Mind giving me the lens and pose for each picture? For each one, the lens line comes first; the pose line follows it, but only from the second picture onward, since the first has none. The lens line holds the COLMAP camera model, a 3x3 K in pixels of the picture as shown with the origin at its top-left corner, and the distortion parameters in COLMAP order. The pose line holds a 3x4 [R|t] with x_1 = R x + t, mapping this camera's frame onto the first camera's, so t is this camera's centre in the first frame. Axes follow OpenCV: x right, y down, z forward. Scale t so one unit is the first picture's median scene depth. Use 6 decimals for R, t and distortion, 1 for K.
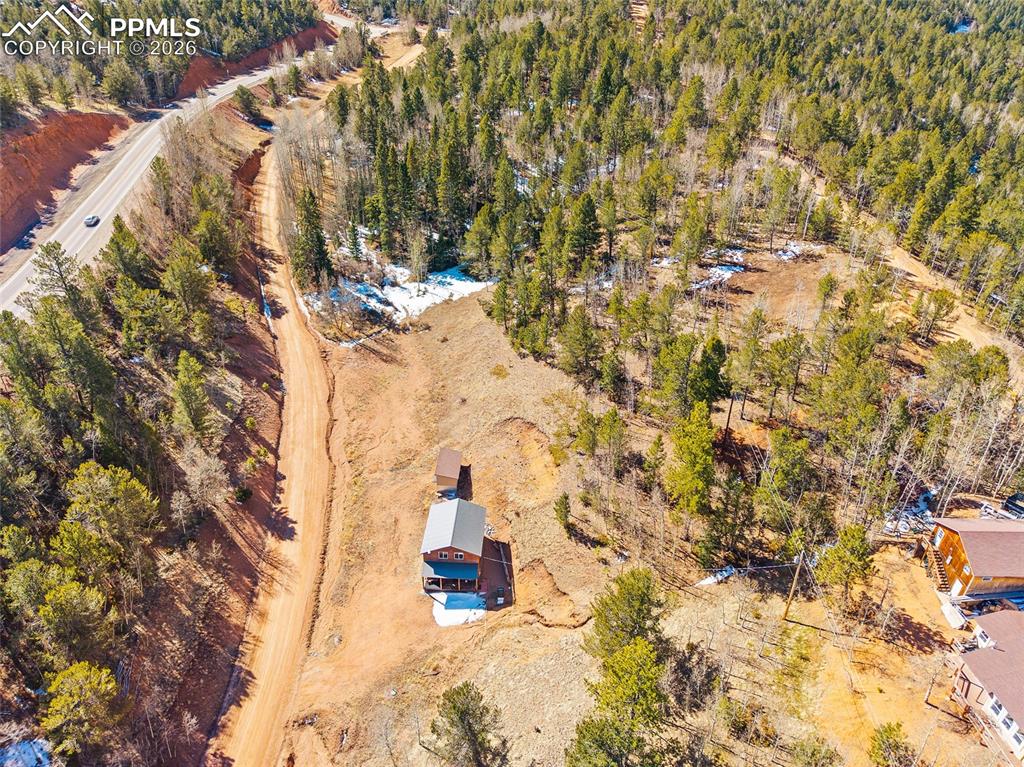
lens RADIAL K [[688.3, 0, 514.3], [0, 688.3, 382.6], [0, 0, 1]] dist [0.027369, -0.023366]
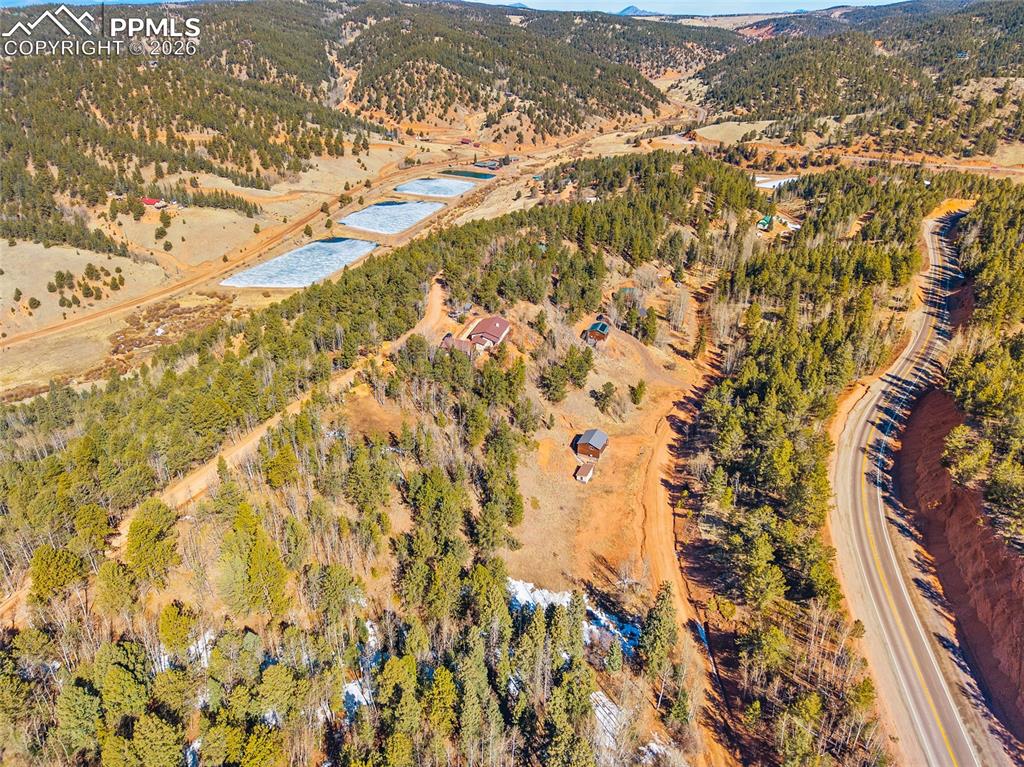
lens RADIAL K [[688.3, 0, 511.9], [0, 688.3, 380.9], [0, 0, 1]] dist [0.027369, -0.023366]
pose [[-0.923620, -0.204659, 0.324100, -0.438613], [0.180595, 0.513460, 0.838895, -1.541494], [-0.338100, 0.833351, -0.437281, 1.543063]]
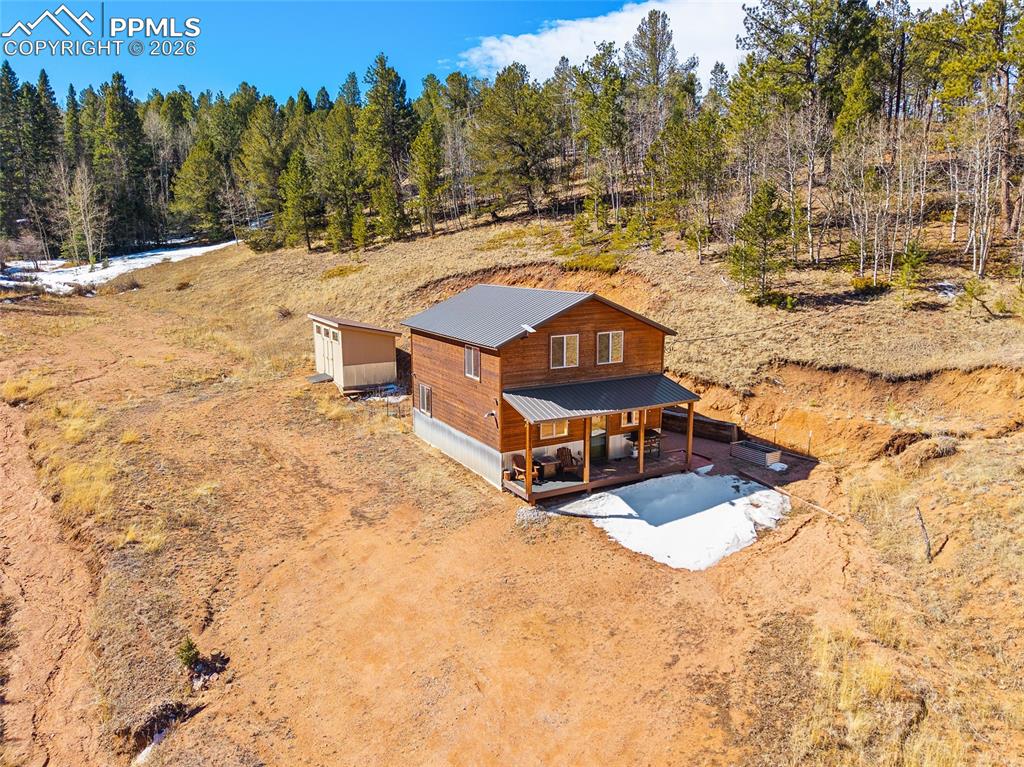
lens RADIAL K [[688.3, 0, 516.1], [0, 688.3, 379.2], [0, 0, 1]] dist [0.027369, -0.023366]
pose [[0.844631, -0.113954, 0.523080, -0.198273], [0.291422, 0.917497, -0.270688, 0.247034], [-0.449079, 0.381069, 0.808155, 0.594862]]
